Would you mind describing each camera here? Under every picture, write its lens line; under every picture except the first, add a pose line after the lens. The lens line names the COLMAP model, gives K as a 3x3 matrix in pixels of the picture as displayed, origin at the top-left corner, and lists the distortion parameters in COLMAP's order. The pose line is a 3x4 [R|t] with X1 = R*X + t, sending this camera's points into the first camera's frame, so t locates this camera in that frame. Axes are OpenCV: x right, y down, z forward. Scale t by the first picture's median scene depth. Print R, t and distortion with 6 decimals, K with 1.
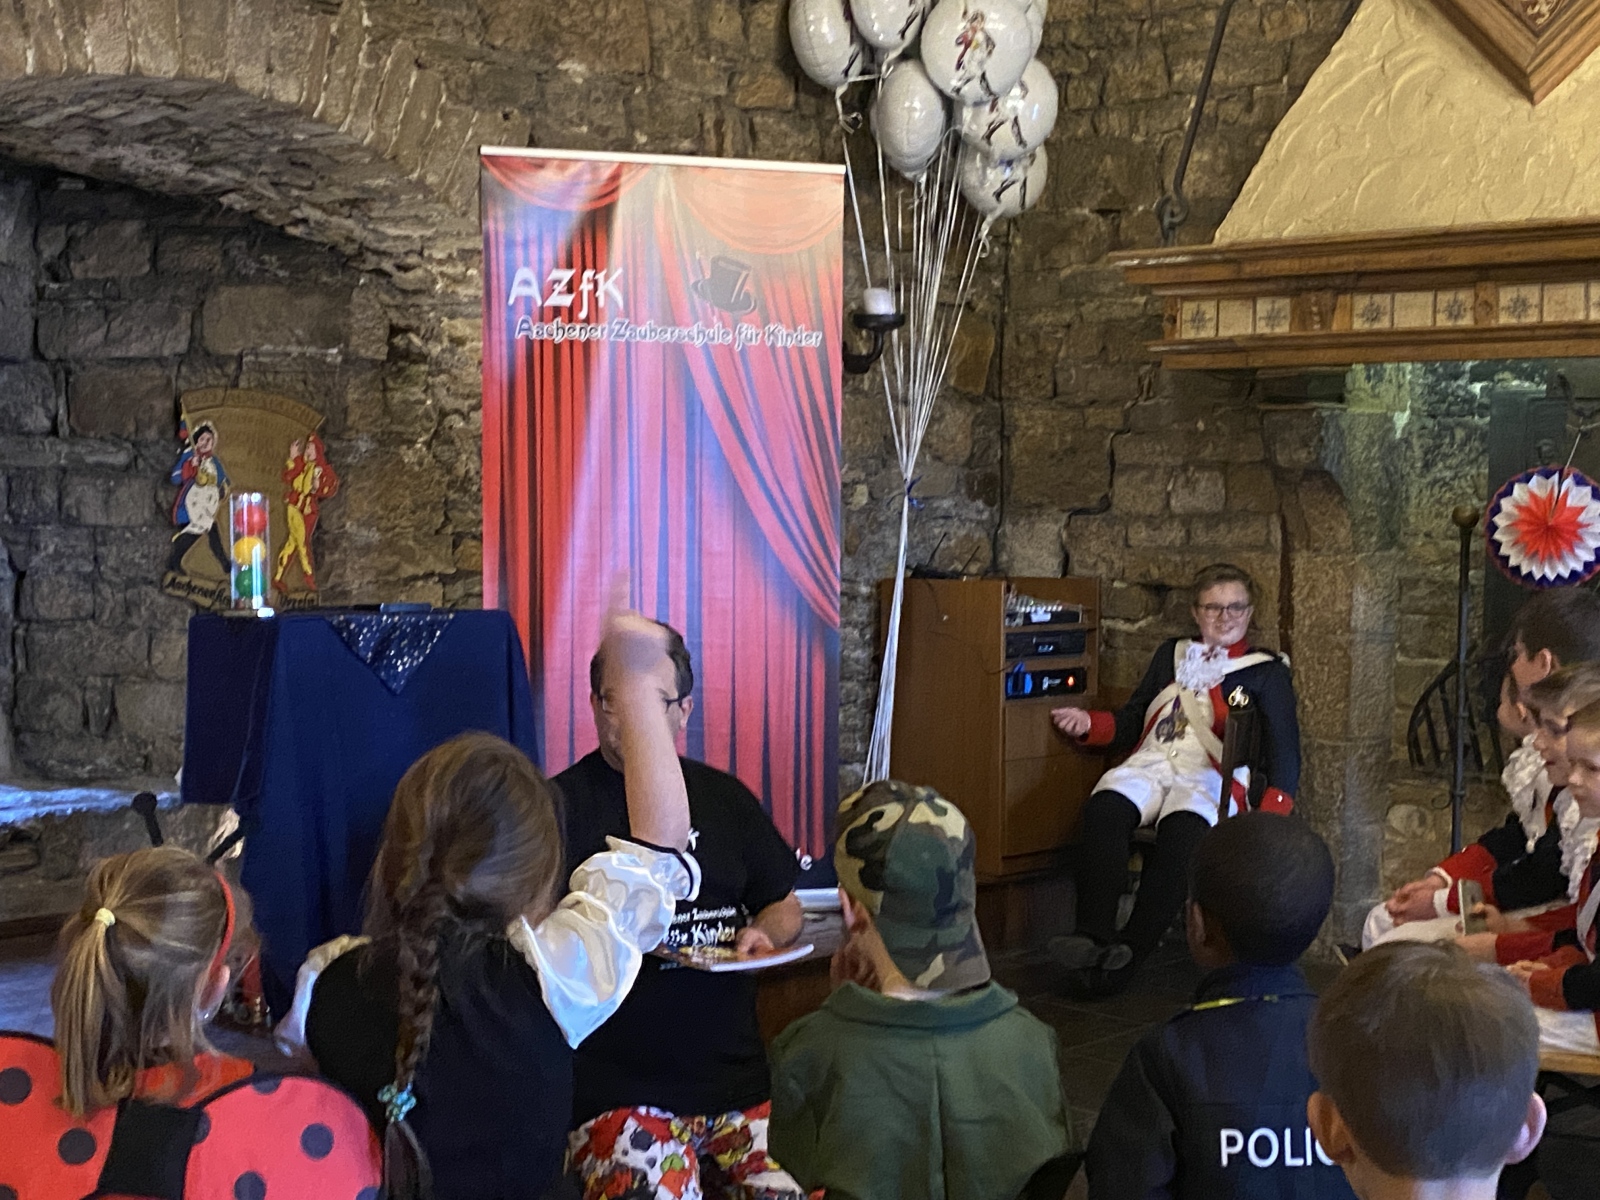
lens RADIAL K [[2190.1, 0, 789.6], [0, 2190.1, 618.4], [0, 0, 1]] dist [0.105608, 0.000000]
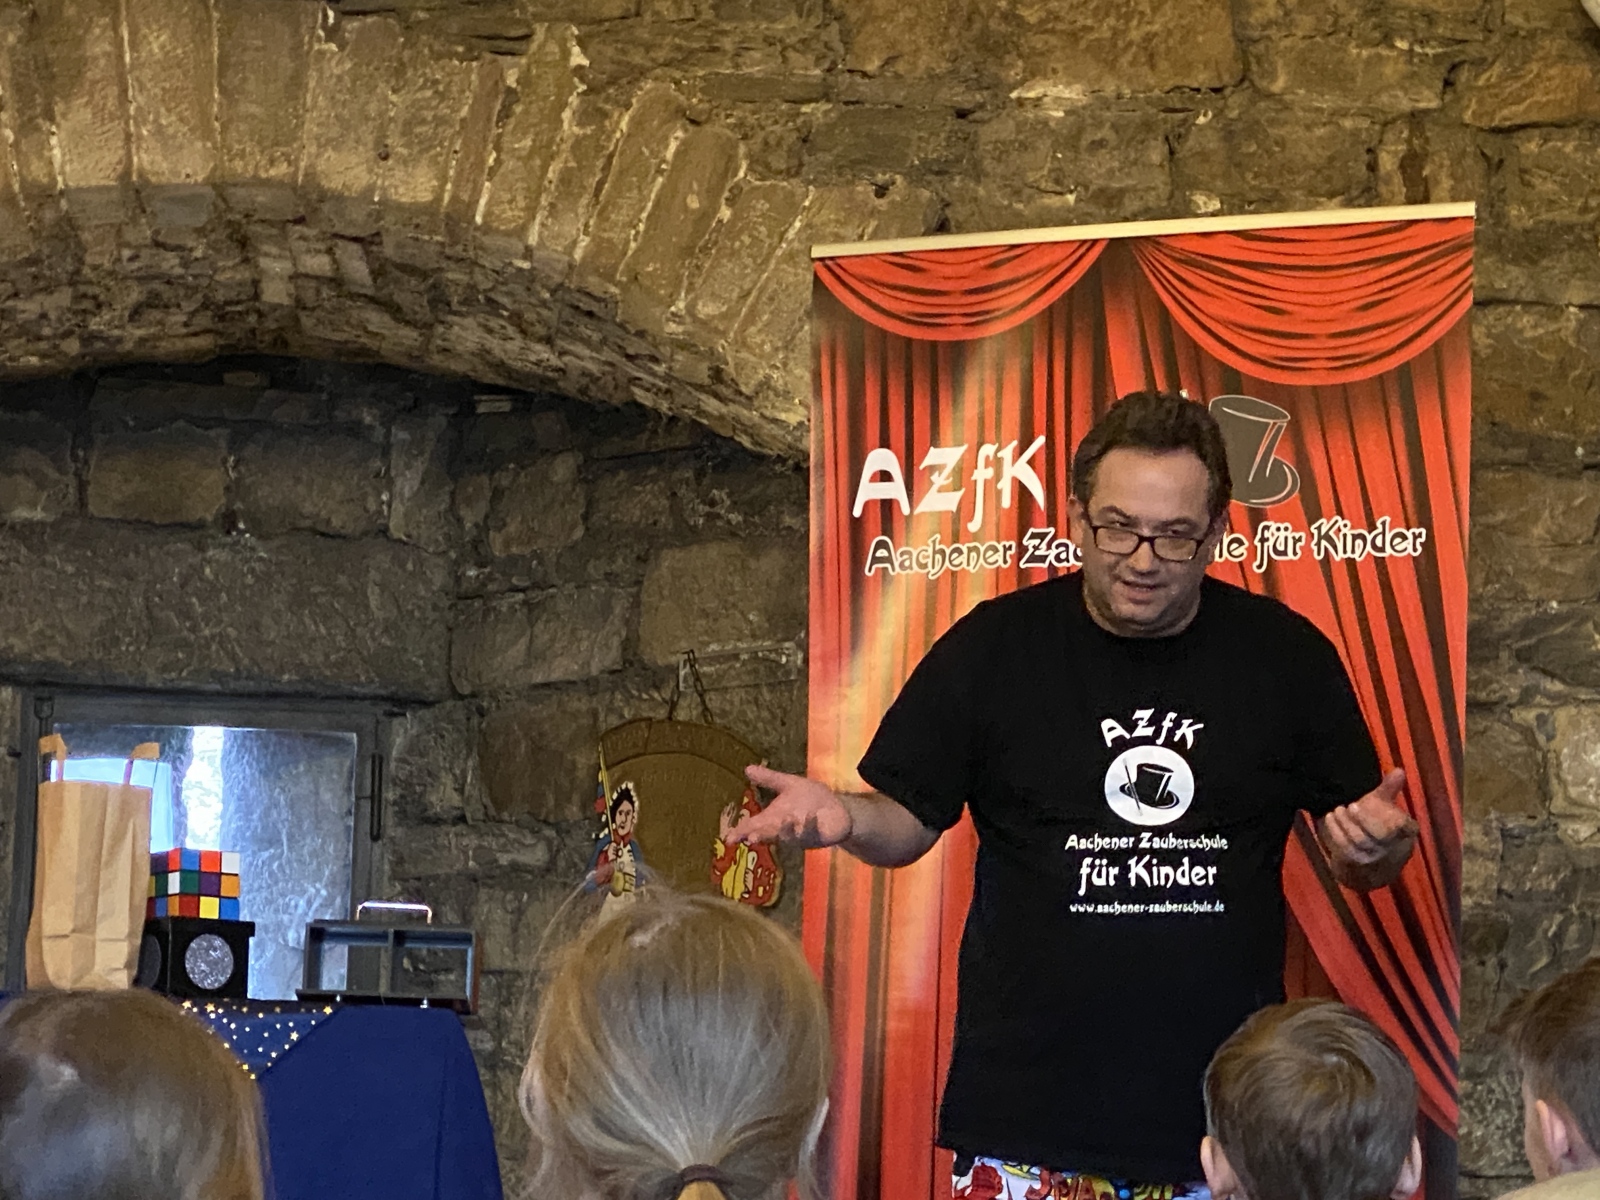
lens RADIAL K [[4777.8, 0, 801.9], [0, 4777.8, 567.6], [0, 0, 1]] dist [0.064348, 0.000000]
pose [[0.757251, -0.075414, -0.648756, 0.581336], [-0.060789, 0.980862, -0.184974, 0.083319], [0.650289, 0.179509, 0.738174, 0.103243]]
